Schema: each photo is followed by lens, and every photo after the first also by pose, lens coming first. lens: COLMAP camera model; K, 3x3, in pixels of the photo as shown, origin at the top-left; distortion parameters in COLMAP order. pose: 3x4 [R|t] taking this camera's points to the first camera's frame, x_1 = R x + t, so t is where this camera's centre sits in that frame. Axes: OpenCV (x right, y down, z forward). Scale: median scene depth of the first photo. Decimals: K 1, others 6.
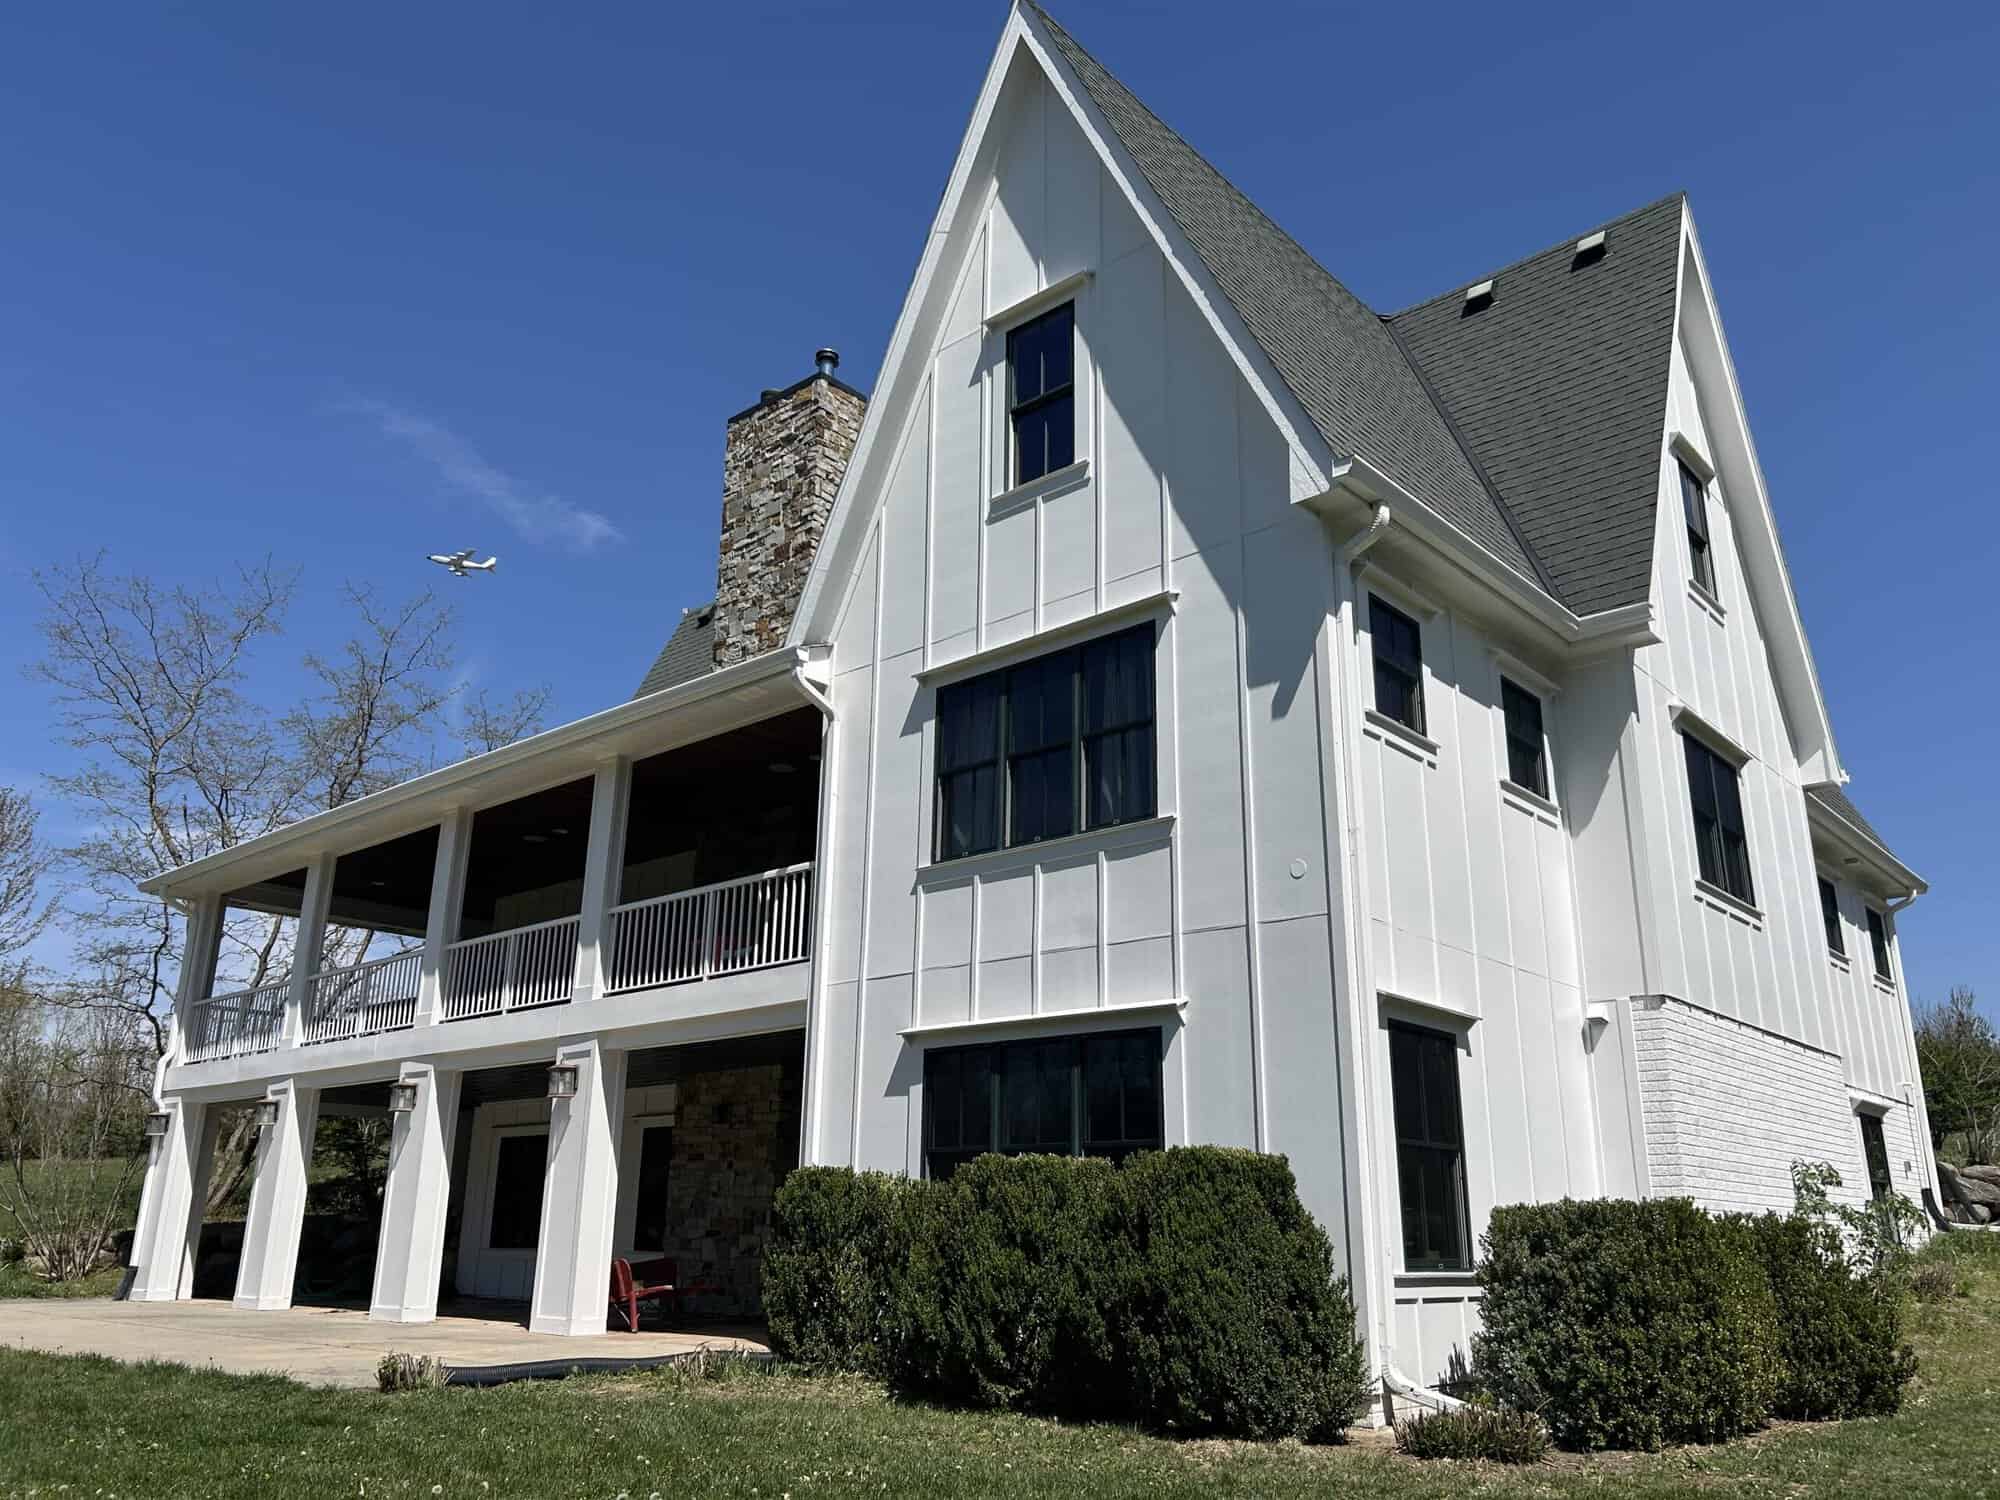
lens RADIAL K [[1505.0, 0, 1000.0], [0, 1505.0, 750.0], [0, 0, 1]] dist [0.079533, -0.165401]
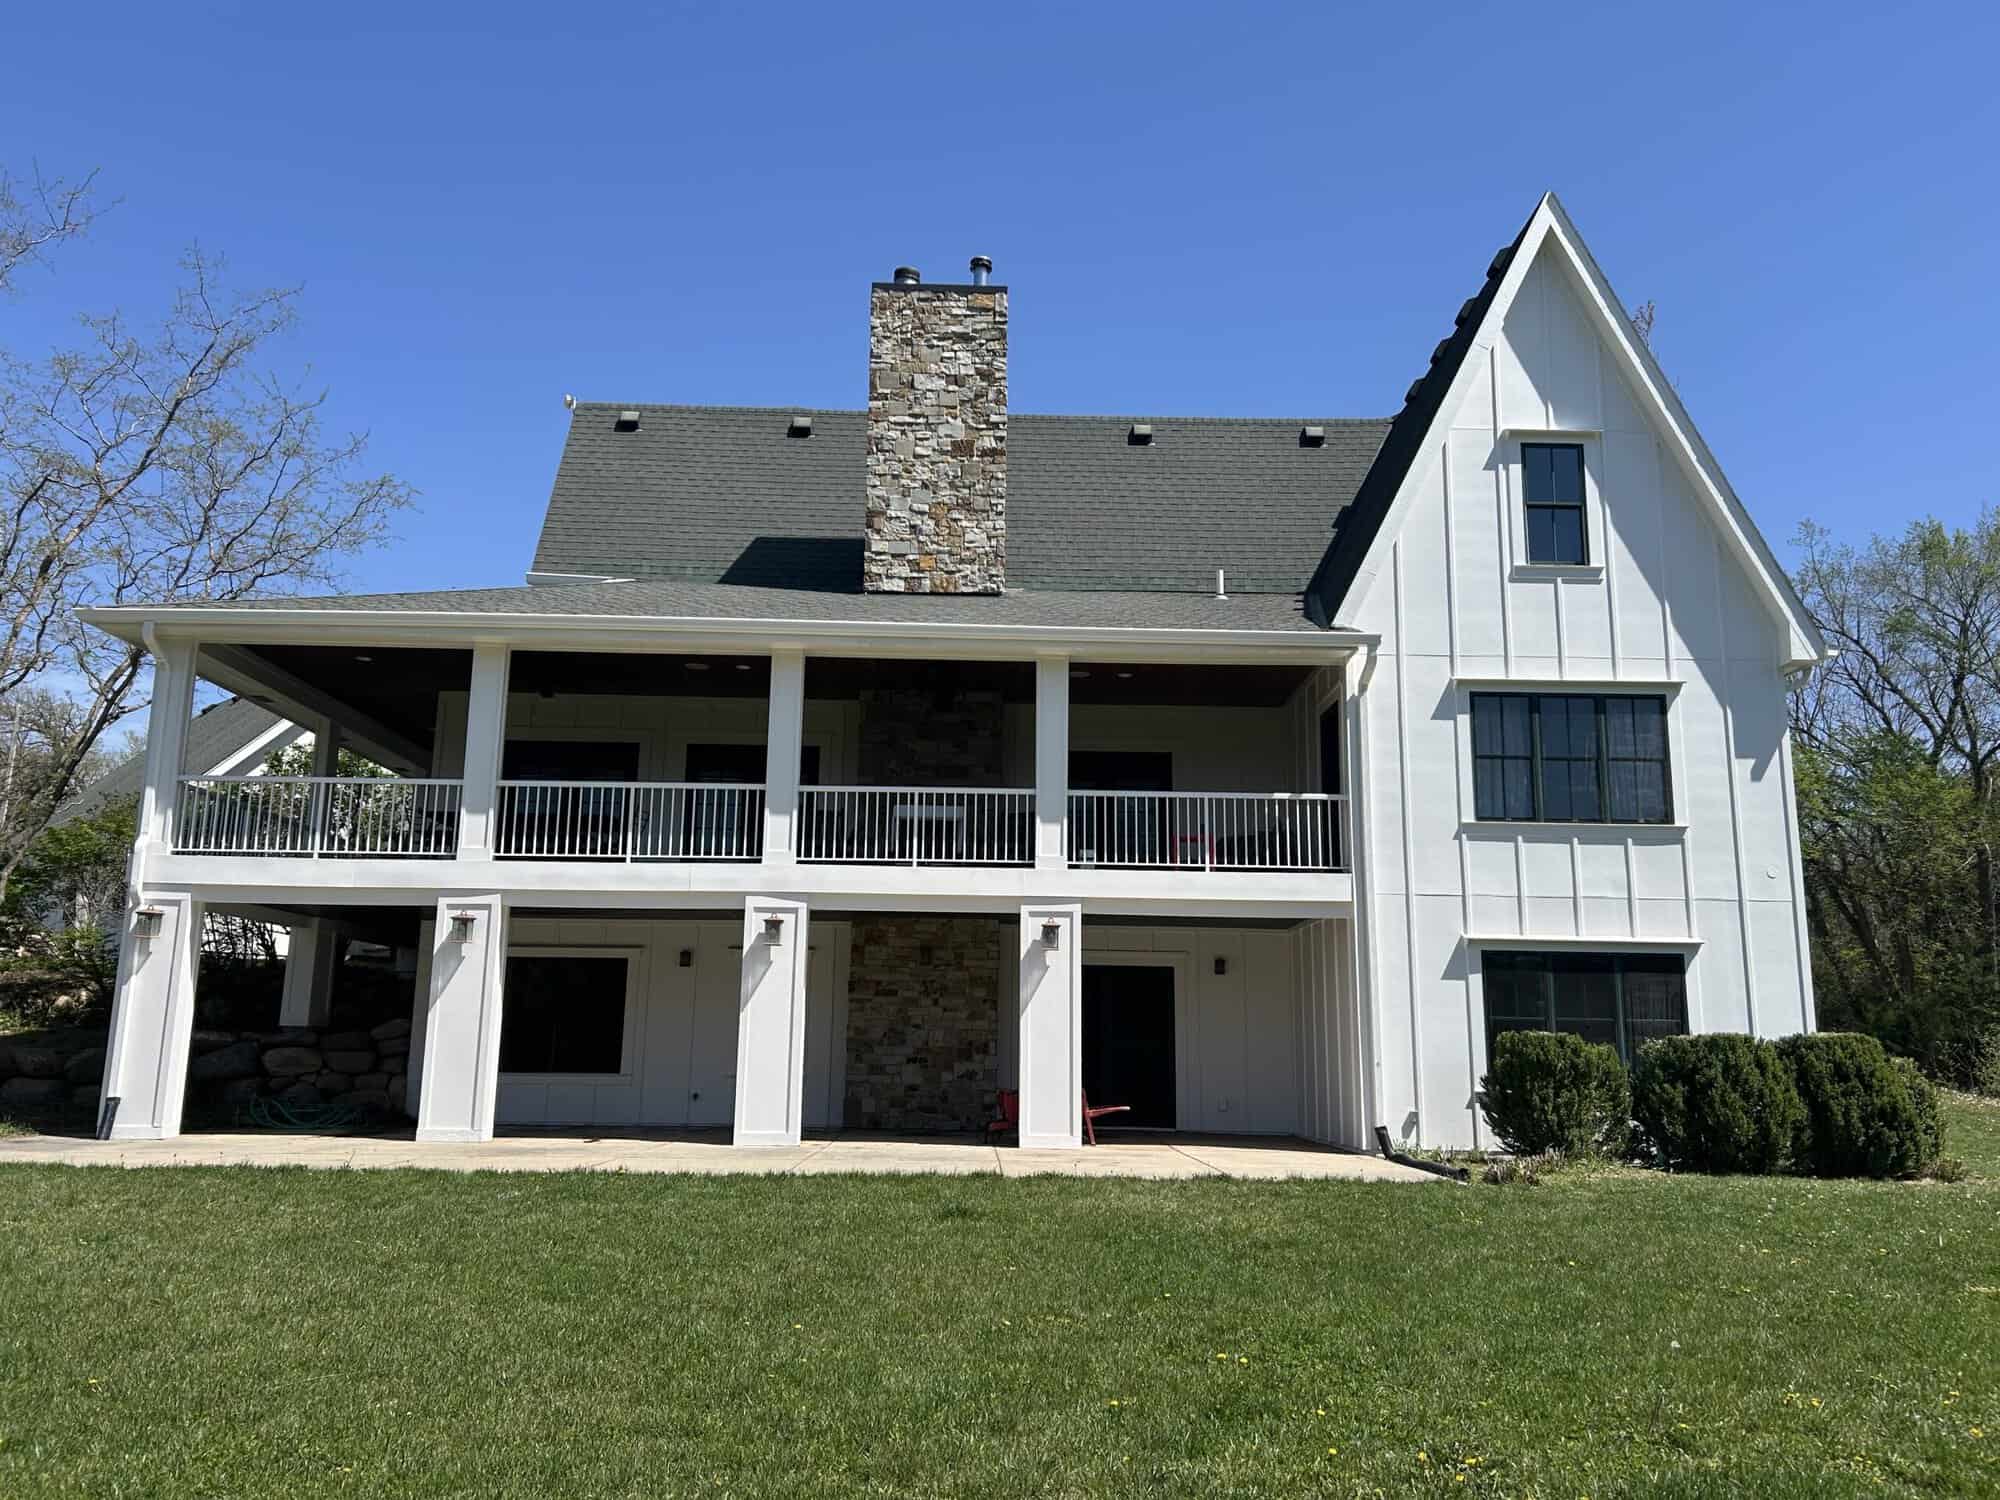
lens RADIAL K [[1485.7, 0, 1000.0], [0, 1485.7, 750.0], [0, 0, 1]] dist [0.117296, -0.205631]
pose [[0.730826, 0.134139, 0.669253, -1.206003], [-0.216438, 0.975442, 0.040842, 0.045354], [-0.647339, -0.174700, 0.741911, 0.229641]]
